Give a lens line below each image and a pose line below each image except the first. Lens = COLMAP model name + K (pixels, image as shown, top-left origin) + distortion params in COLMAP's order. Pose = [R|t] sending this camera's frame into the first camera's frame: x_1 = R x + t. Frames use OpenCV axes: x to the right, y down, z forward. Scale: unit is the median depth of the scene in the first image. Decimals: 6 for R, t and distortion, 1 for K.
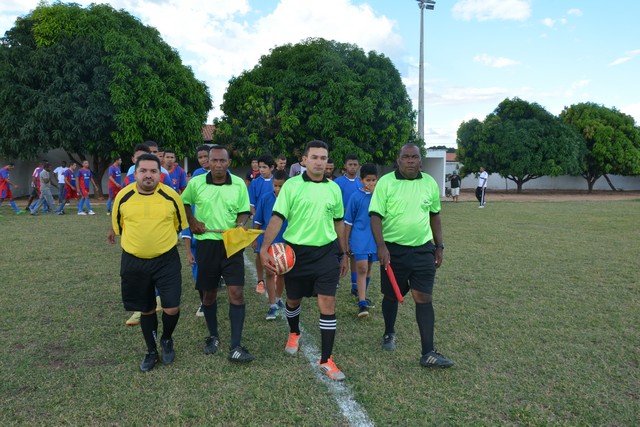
lens RADIAL K [[505.3, 0, 327.3], [0, 505.3, 213.8], [0, 0, 1]] dist [-0.042520, 0.010586]
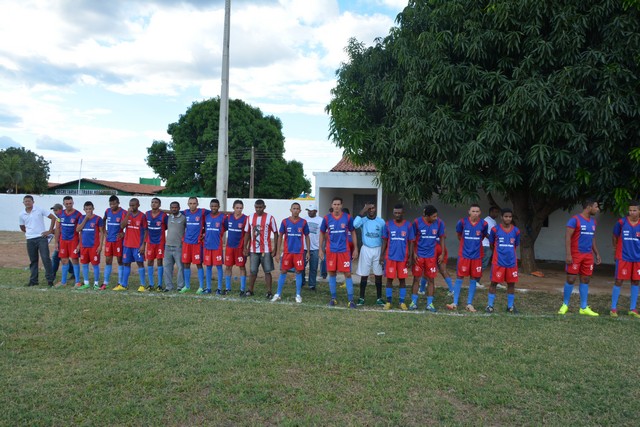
lens RADIAL K [[505.3, 0, 327.3], [0, 505.3, 213.8], [0, 0, 1]] dist [-0.042520, 0.010586]
pose [[0.895012, 0.025263, -0.445326, -0.413994], [-0.061692, 0.995810, -0.067497, -0.043954], [0.441755, 0.087883, 0.892821, 0.383616]]
